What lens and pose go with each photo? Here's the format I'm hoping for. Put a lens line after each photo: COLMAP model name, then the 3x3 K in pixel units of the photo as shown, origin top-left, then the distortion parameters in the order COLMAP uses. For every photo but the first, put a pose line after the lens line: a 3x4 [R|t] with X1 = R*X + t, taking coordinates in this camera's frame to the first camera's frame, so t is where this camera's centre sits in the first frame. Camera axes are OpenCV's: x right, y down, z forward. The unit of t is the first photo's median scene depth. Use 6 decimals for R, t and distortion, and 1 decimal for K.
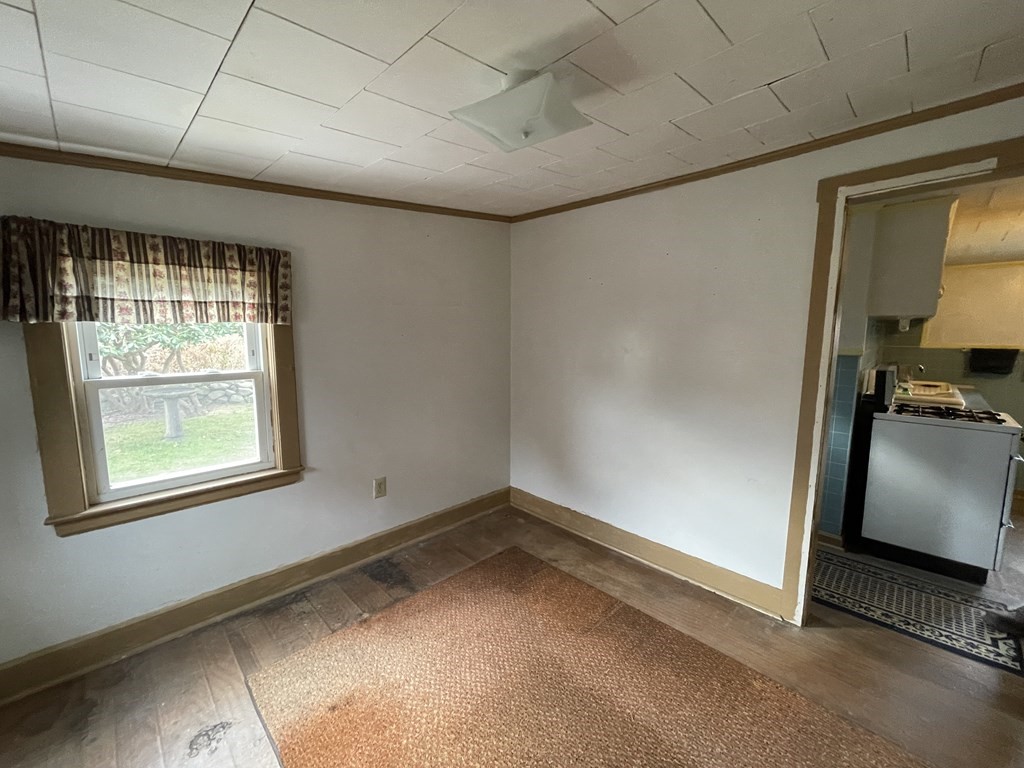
lens RADIAL K [[412.9, 0, 512.0], [0, 412.9, 384.0], [0, 0, 1]] dist [0.000273, -0.000064]
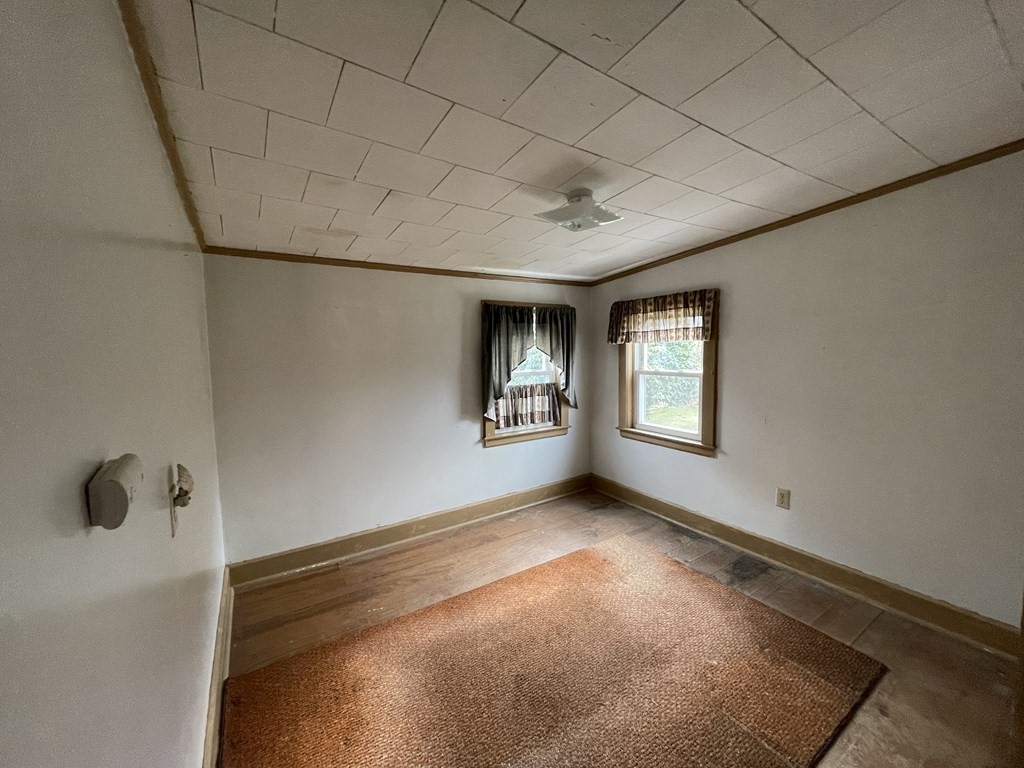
lens RADIAL K [[412.9, 0, 512.0], [0, 412.9, 384.0], [0, 0, 1]] dist [0.000273, -0.000064]
pose [[-0.217282, 0.082920, -0.972581, 1.056732], [-0.104302, 0.988708, 0.107596, -0.086733], [0.970520, 0.124821, -0.206180, 0.716797]]
